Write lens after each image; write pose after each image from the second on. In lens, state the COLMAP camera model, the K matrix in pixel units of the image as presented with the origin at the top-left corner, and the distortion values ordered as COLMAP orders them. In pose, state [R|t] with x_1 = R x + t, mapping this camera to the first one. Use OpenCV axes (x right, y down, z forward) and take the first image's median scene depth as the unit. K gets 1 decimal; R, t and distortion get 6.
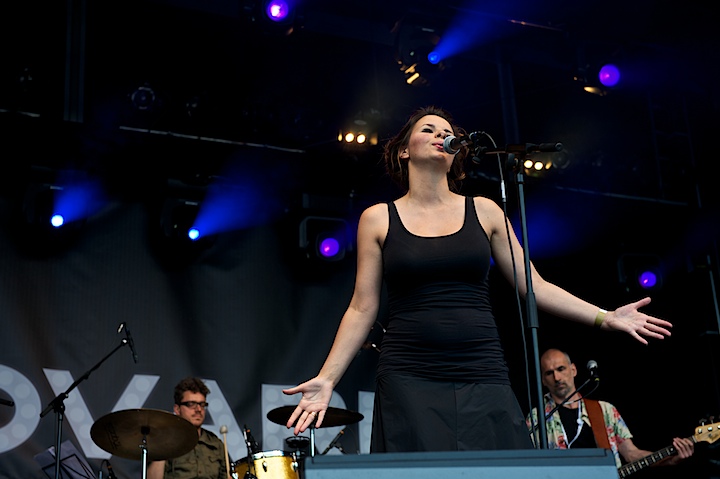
lens RADIAL K [[1286.7, 0, 360.0], [0, 1286.7, 239.5], [0, 0, 1]] dist [0.120803, 0.031189]
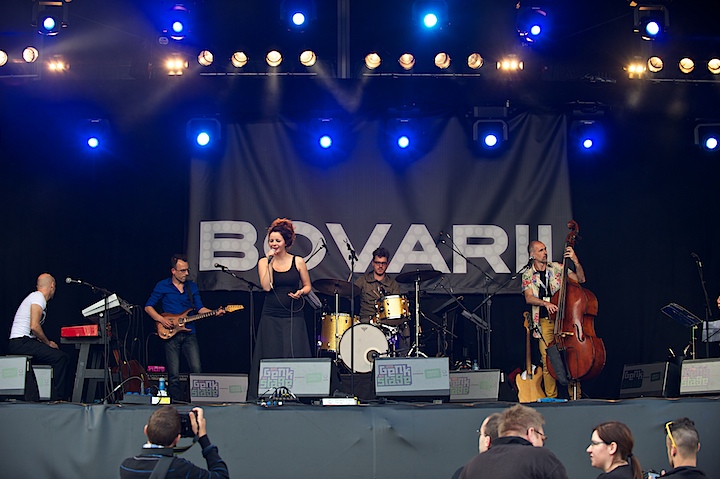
lens RADIAL K [[1488.2, 0, 360.0], [0, 1488.2, 239.5], [0, 0, 1]] dist [-0.315203, -0.226469]
pose [[0.935672, -0.005761, -0.352823, 0.636811], [0.092026, 0.969250, 0.228224, -0.417005], [0.340659, -0.246012, 0.907430, -1.037718]]
